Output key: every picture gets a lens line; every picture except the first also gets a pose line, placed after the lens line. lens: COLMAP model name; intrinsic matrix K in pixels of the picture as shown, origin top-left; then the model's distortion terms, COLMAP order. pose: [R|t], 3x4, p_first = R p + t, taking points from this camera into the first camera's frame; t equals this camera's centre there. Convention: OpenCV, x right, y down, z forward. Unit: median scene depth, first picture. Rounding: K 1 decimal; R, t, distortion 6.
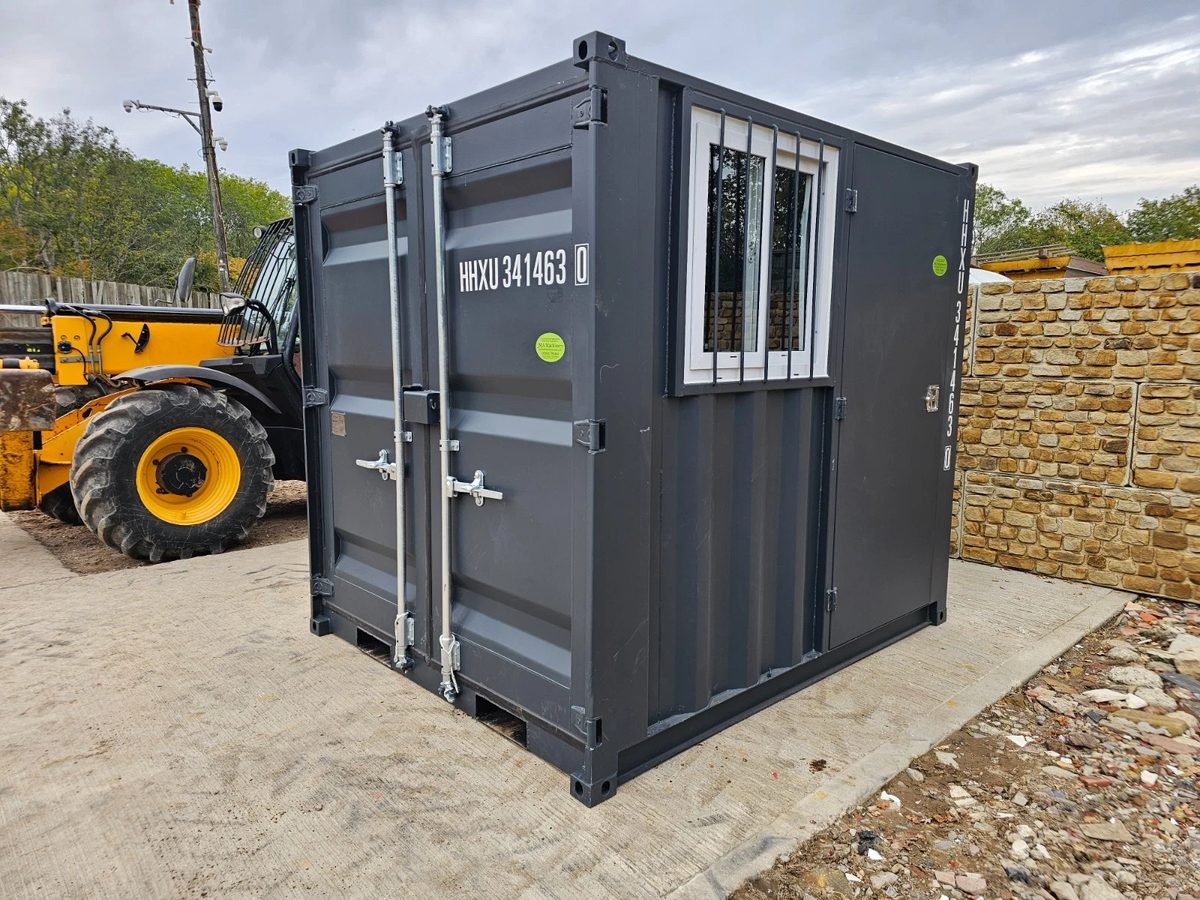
lens RADIAL K [[810.0, 0, 597.2], [0, 810.0, 450.7], [0, 0, 1]] dist [0.048789, -0.032561]
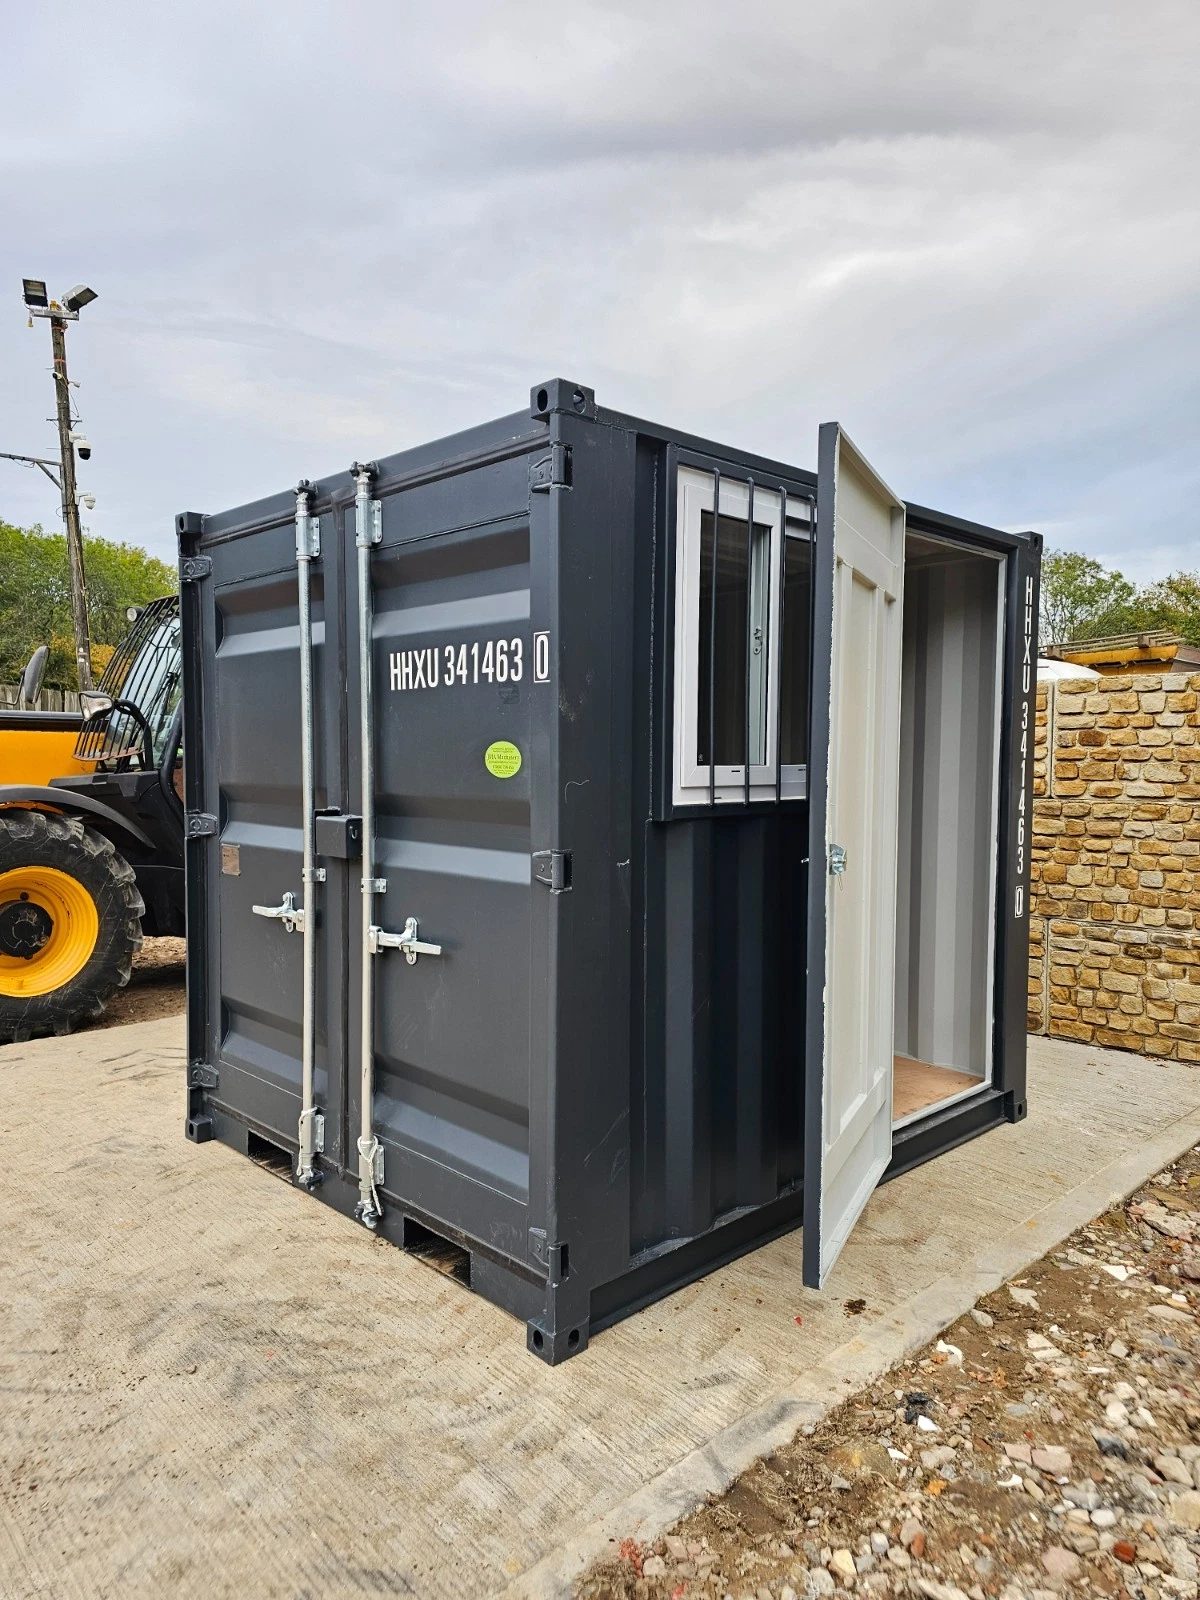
lens RADIAL K [[1080.0, 0, 597.5], [0, 1080.0, 810.1], [0, 0, 1]] dist [0.048789, -0.032561]
pose [[0.999841, -0.002036, 0.017709, 0.013753], [0.003467, 0.996696, -0.081143, 0.006367], [-0.017485, 0.081191, 0.996545, -0.041639]]
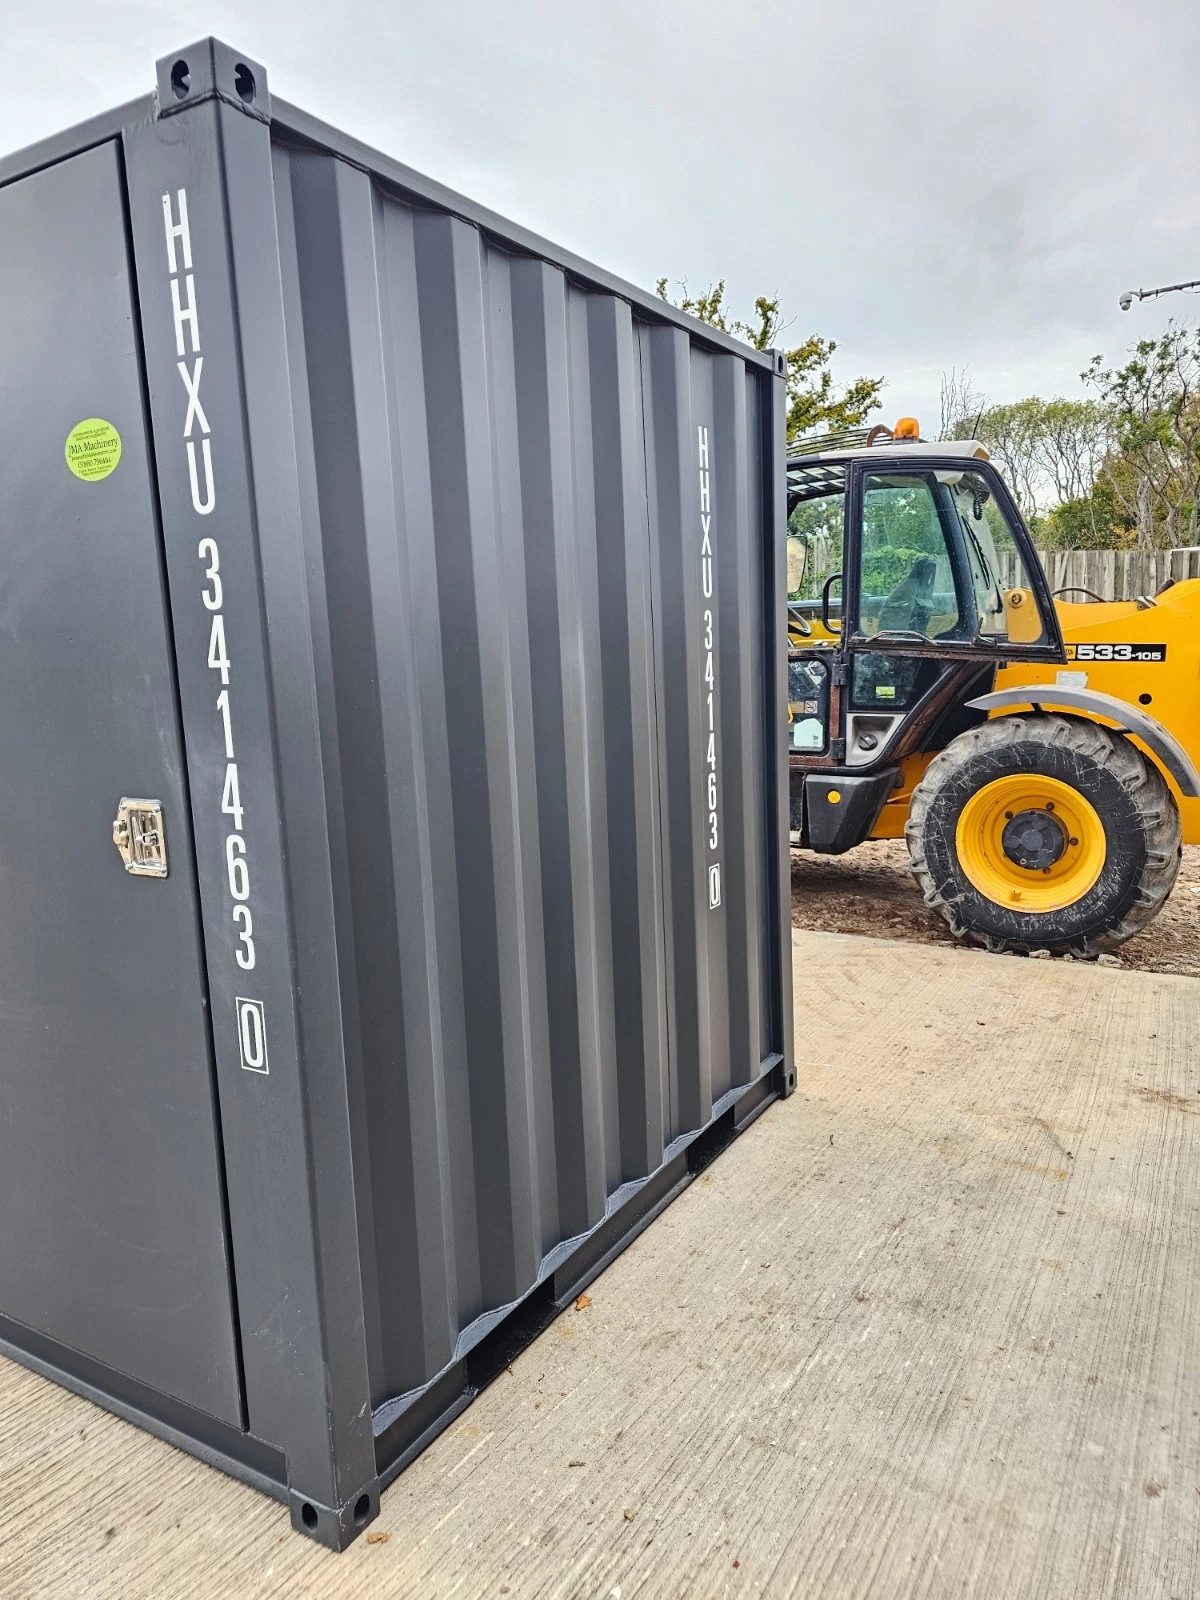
lens RADIAL K [[1072.4, 0, 608.5], [0, 1072.4, 804.7], [0, 0, 1]] dist [0.044875, -0.033176]
pose [[0.274409, 0.127381, -0.953139, 1.200281], [-0.093238, 0.990042, 0.105470, -0.192850], [0.957082, 0.059927, 0.283553, 1.411517]]
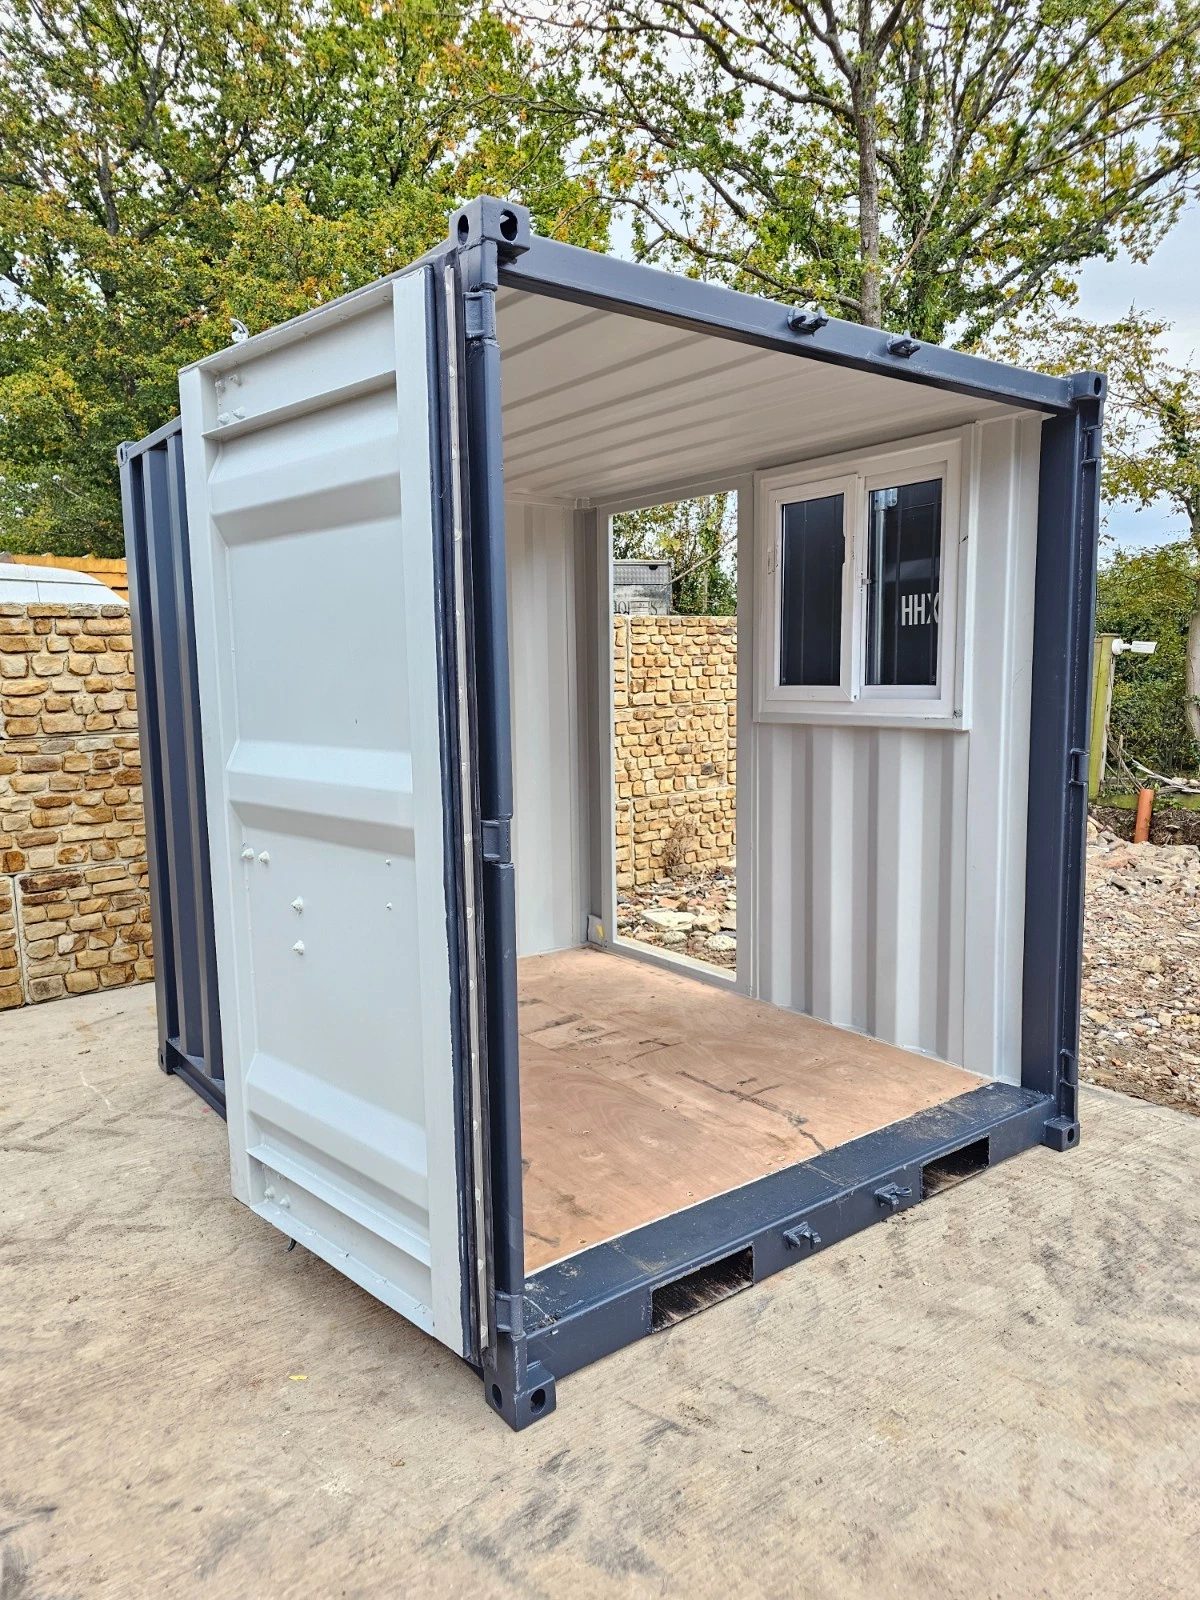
lens RADIAL K [[1062.8, 0, 597.9], [0, 1062.8, 802.5], [0, 0, 1]] dist [0.062618, -0.050059]
pose [[0.104726, -0.133101, 0.985554, -1.142494], [0.152238, 0.981469, 0.116373, -0.183855], [-0.982780, 0.137852, 0.123049, 1.188001]]
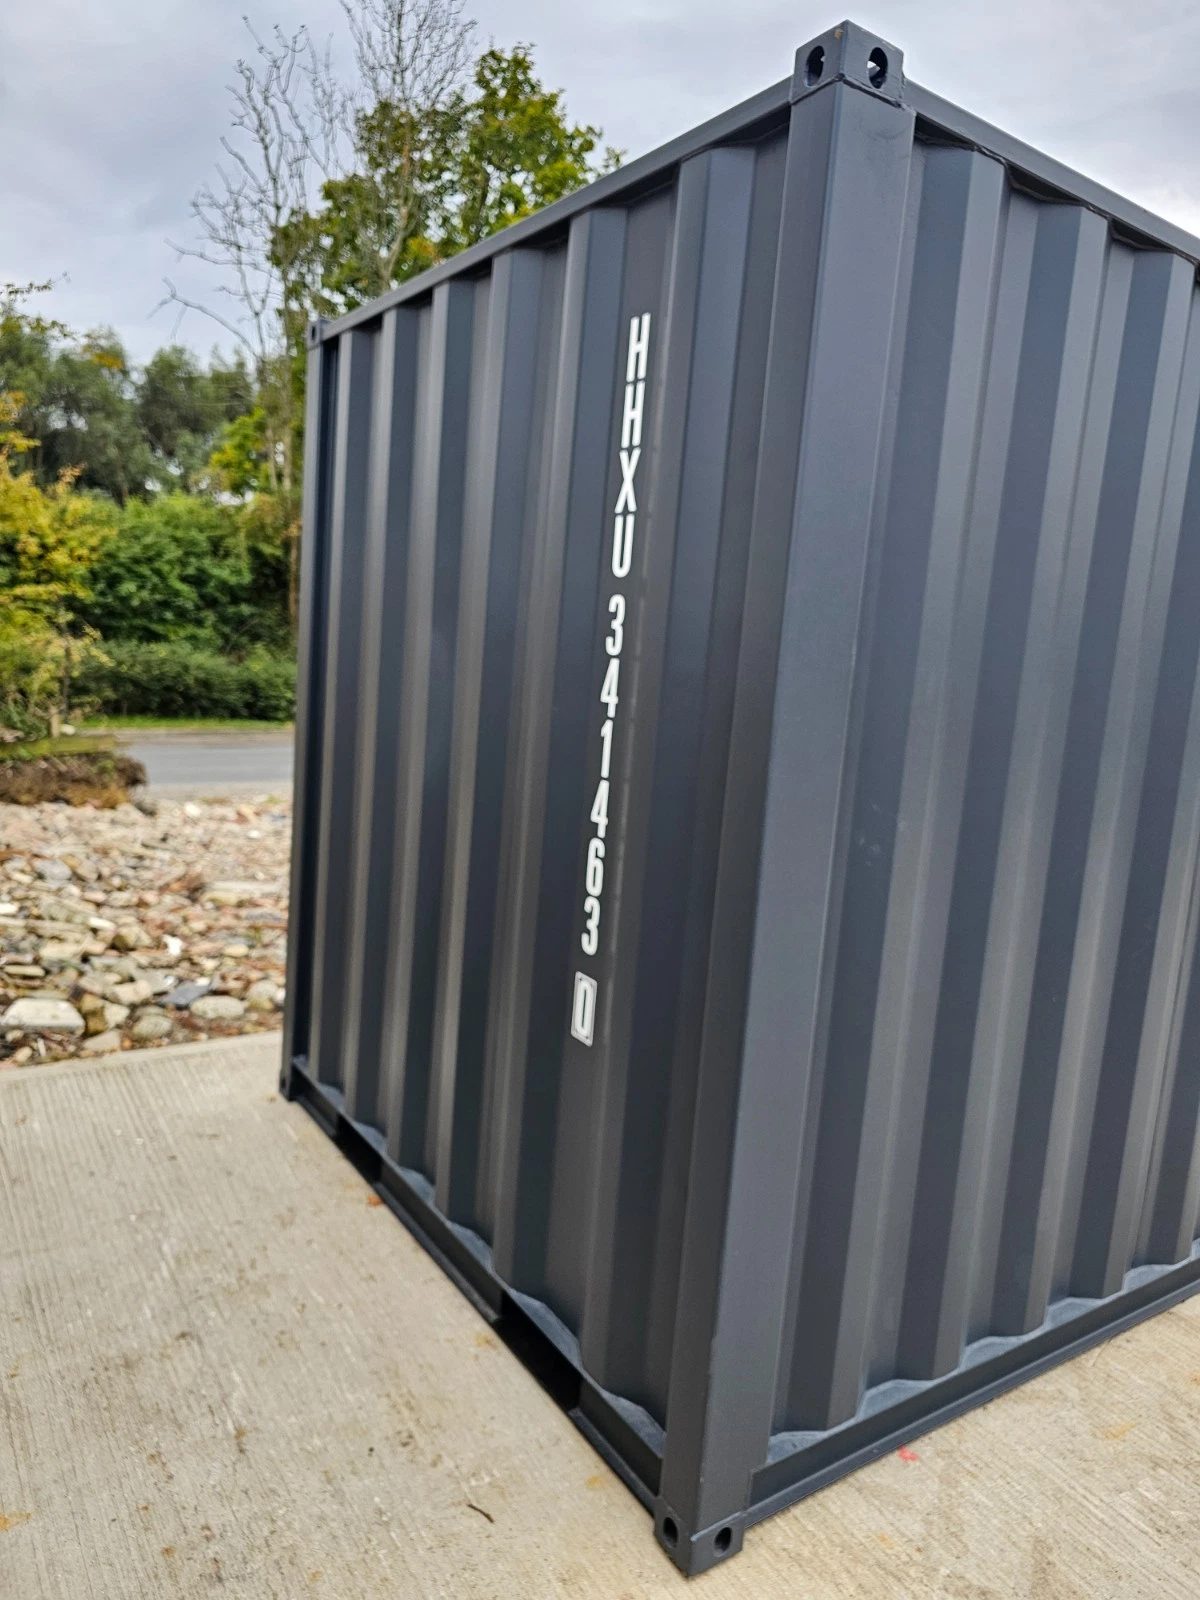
lens RADIAL K [[1093.3, 0, 602.0], [0, 1093.3, 791.7], [0, 0, 1]] dist [0.017443, -0.006339]
pose [[-0.984471, -0.104115, 0.141340, 0.149869], [-0.062958, 0.960979, 0.269360, -0.340036], [-0.163869, 0.256279, -0.952611, 2.445795]]
